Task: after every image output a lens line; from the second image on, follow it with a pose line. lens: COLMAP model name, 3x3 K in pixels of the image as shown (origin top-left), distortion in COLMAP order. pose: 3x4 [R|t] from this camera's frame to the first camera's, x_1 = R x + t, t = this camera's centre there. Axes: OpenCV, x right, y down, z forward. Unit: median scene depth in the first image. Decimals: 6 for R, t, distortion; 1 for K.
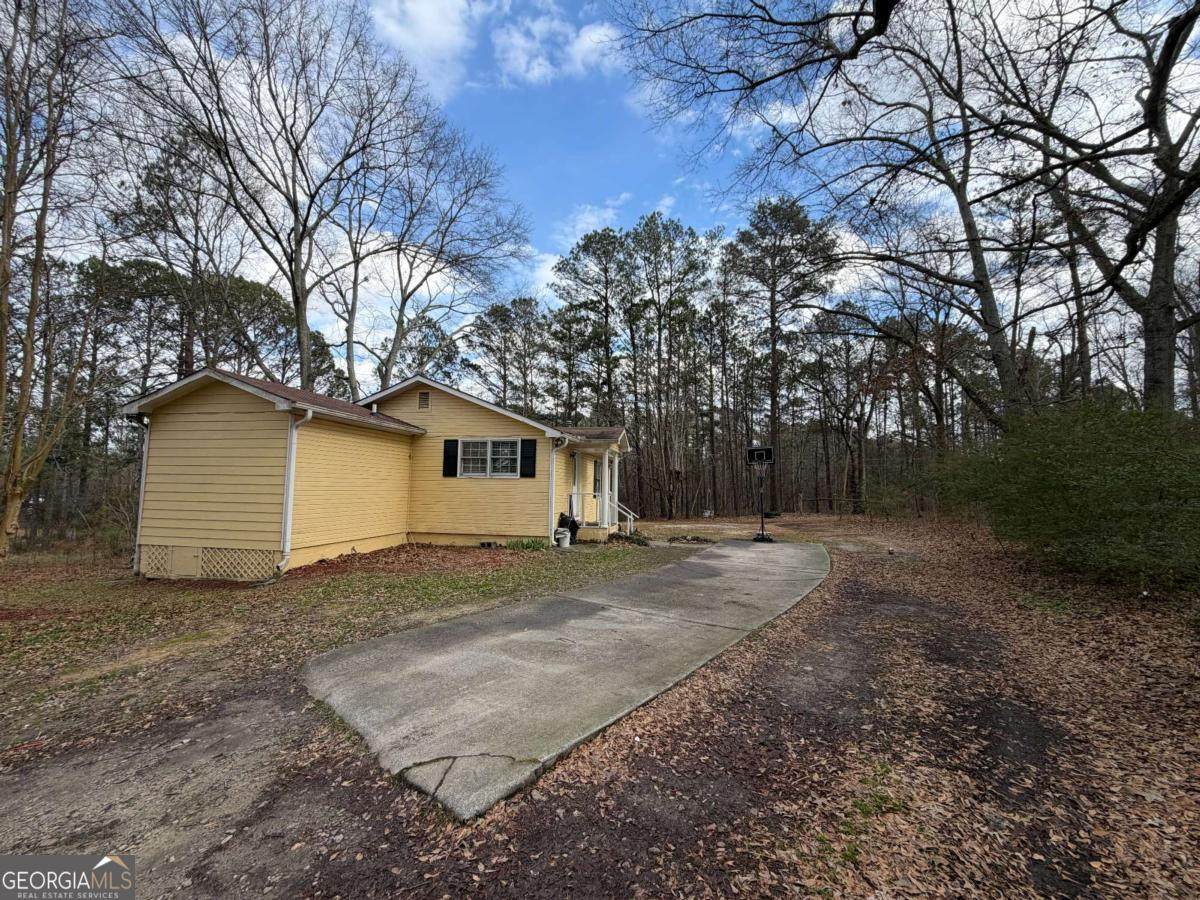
lens RADIAL K [[471.9, 0, 594.6], [0, 471.9, 448.4], [0, 0, 1]] dist [0.014520, 0.000058]
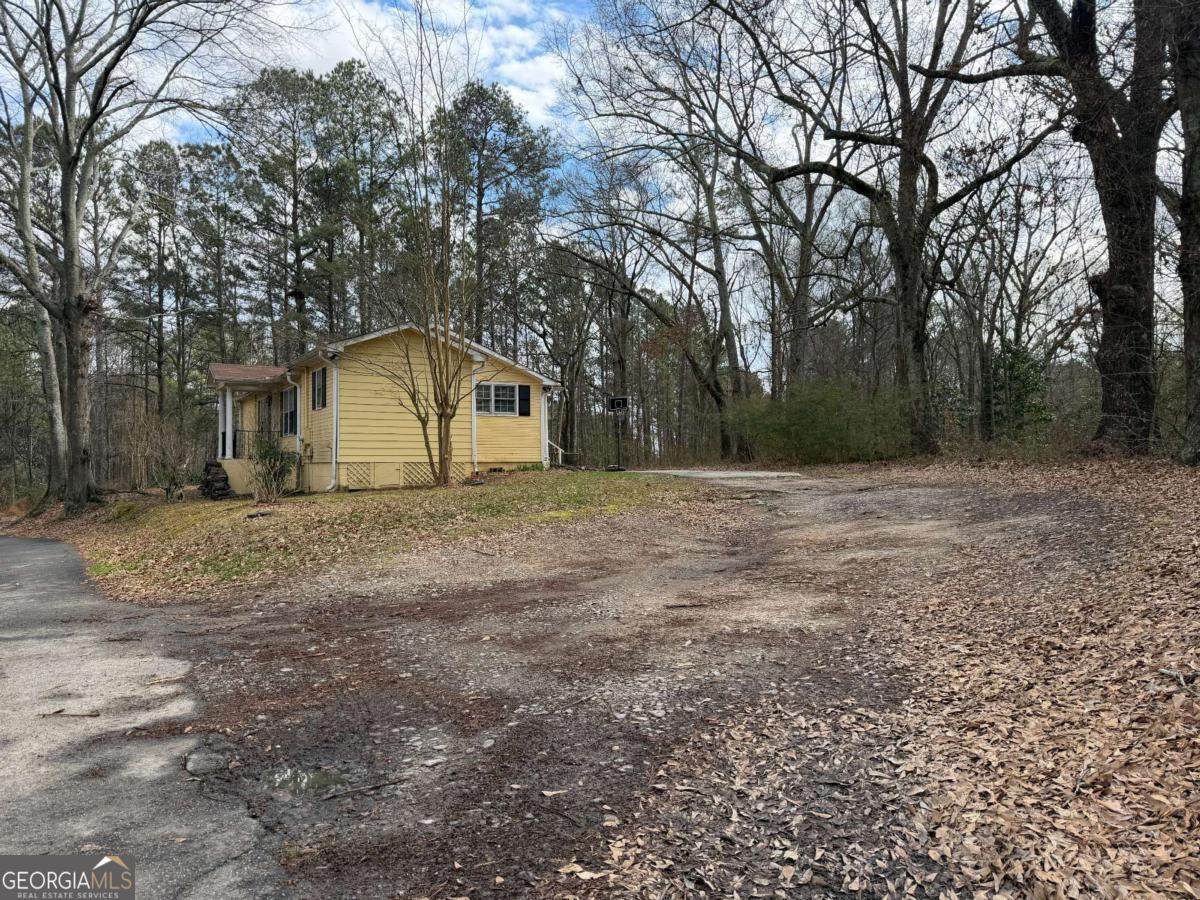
lens RADIAL K [[843.8, 0, 600.7], [0, 843.8, 451.1], [0, 0, 1]] dist [0.008618, -0.000911]
pose [[0.739889, -0.008457, 0.672676, -1.473891], [-0.042627, 0.997322, 0.059426, 0.012605], [-0.671377, -0.072643, 0.737547, -0.785545]]
